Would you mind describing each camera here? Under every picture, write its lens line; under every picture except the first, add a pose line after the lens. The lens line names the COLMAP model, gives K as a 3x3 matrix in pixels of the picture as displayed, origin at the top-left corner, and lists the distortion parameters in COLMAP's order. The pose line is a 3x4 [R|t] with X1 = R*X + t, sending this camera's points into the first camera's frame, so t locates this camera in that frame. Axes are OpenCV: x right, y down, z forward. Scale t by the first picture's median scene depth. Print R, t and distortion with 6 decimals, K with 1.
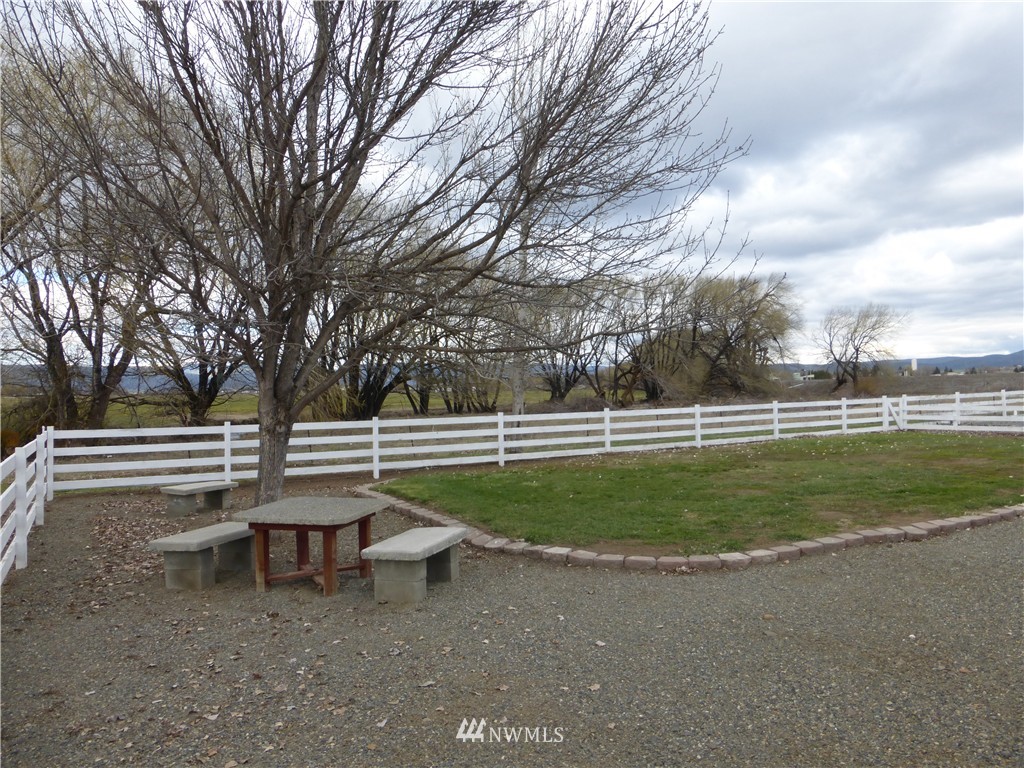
lens RADIAL K [[755.2, 0, 512.4], [0, 755.2, 382.8], [0, 0, 1]] dist [-0.015158, -0.012770]
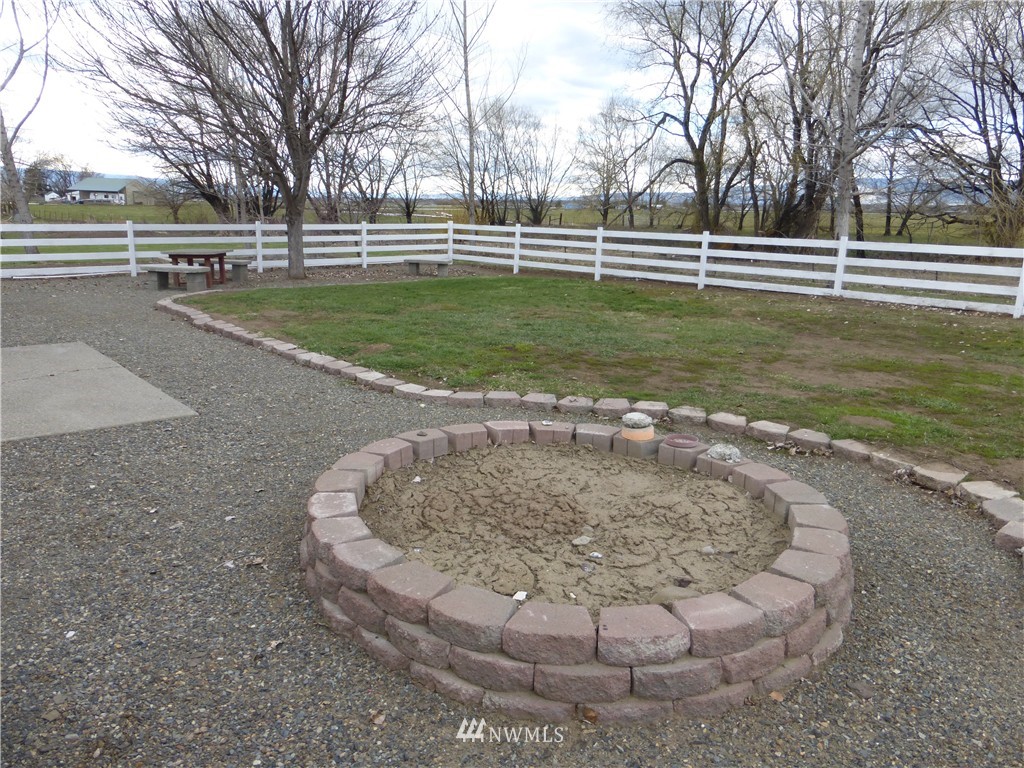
lens RADIAL K [[755.2, 0, 512.6], [0, 755.2, 384.6], [0, 0, 1]] dist [-0.015158, -0.012770]
pose [[0.208895, 0.246716, -0.946306, 0.851667], [-0.008708, 0.968085, 0.250472, -0.008320], [0.977899, -0.044081, 0.204376, 0.568121]]
